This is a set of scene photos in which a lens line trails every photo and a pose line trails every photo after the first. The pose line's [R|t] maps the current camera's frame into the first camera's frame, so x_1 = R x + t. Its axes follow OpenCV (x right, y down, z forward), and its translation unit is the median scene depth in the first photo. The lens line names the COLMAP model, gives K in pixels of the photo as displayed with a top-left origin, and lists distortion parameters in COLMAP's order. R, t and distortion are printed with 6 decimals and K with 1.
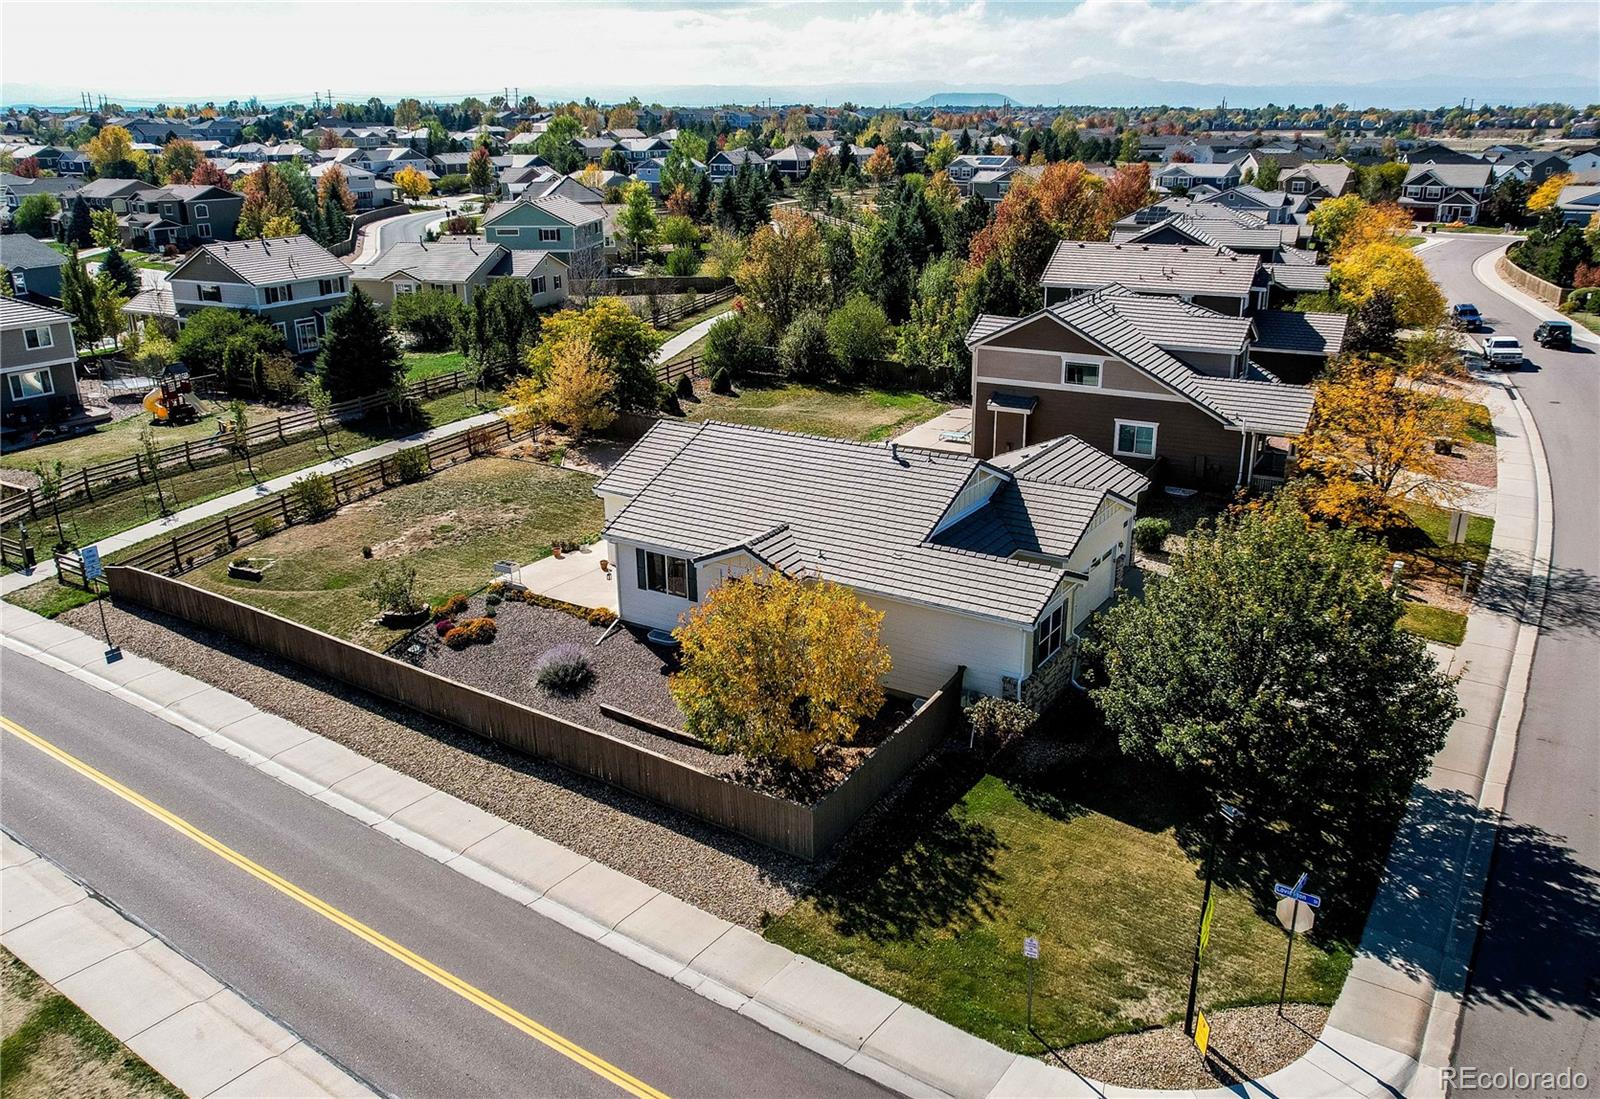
lens RADIAL K [[1239.4, 0, 802.4], [0, 1239.4, 547.4], [0, 0, 1]] dist [-0.046545, 0.035858]
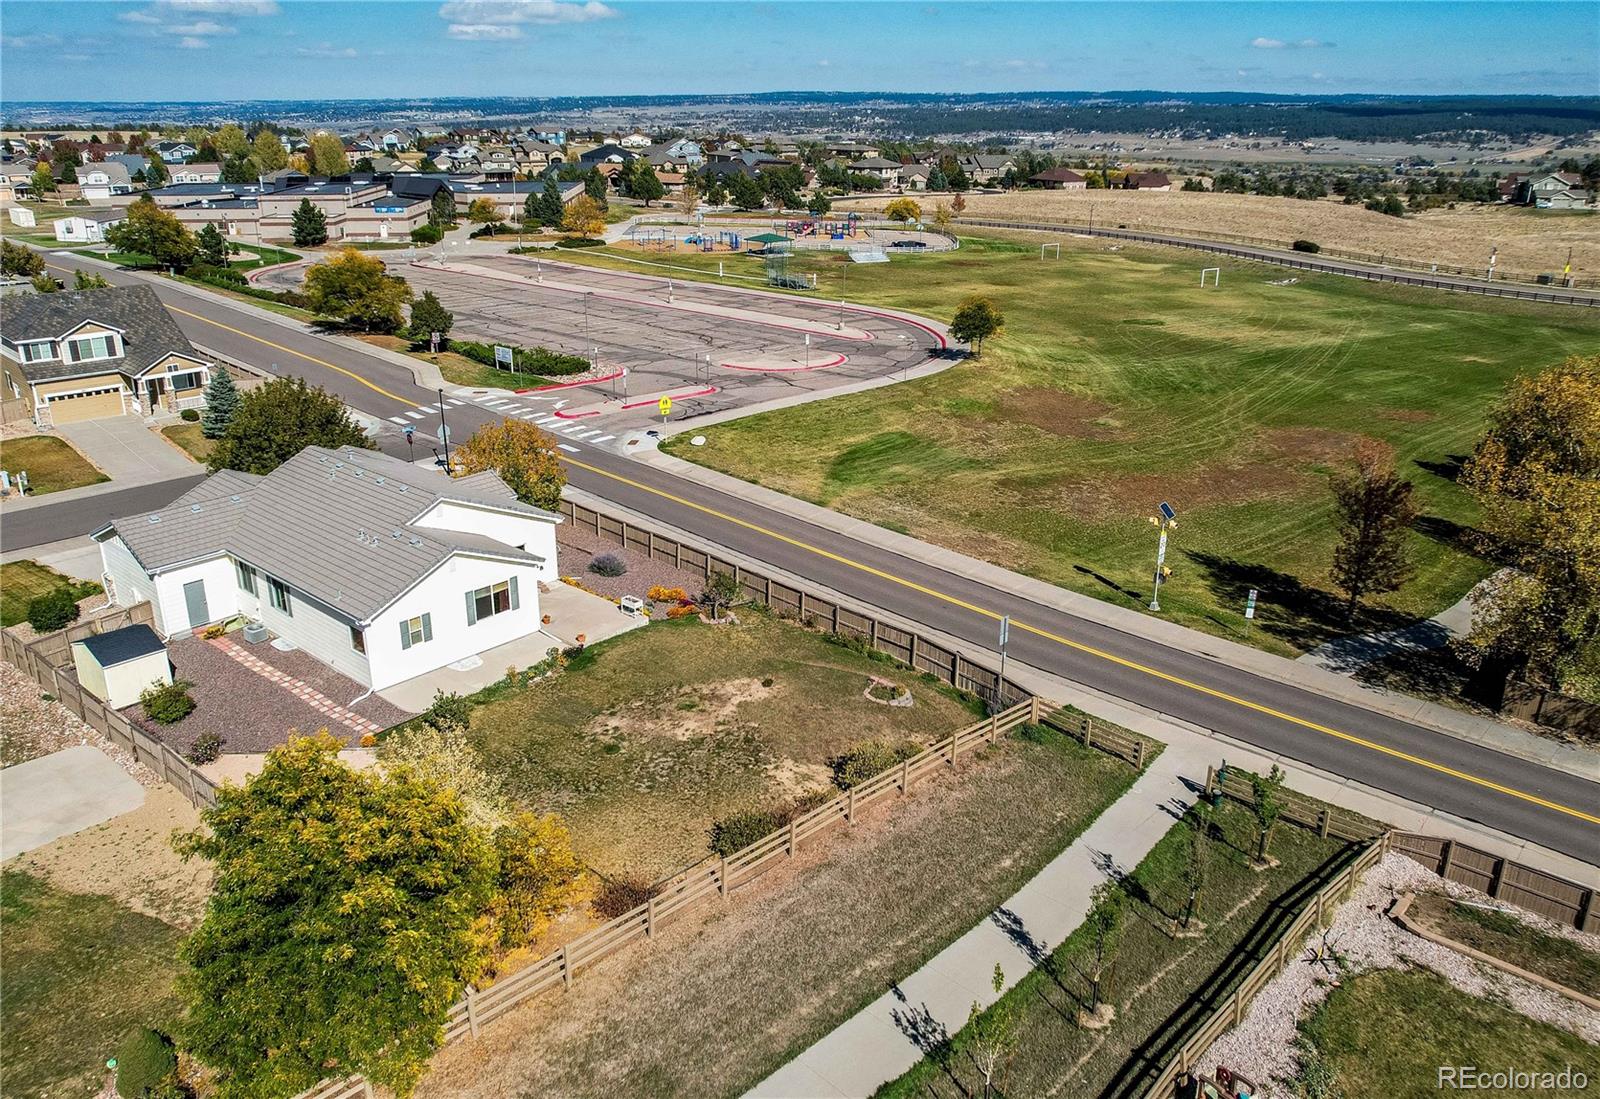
lens RADIAL K [[1239.4, 0, 802.4], [0, 1239.4, 547.4], [0, 0, 1]] dist [-0.046545, 0.035858]
pose [[-0.986651, -0.048426, 0.155483, -0.485898], [0.061615, 0.772776, 0.631680, -0.631492], [-0.150743, 0.632828, -0.759477, 1.539996]]
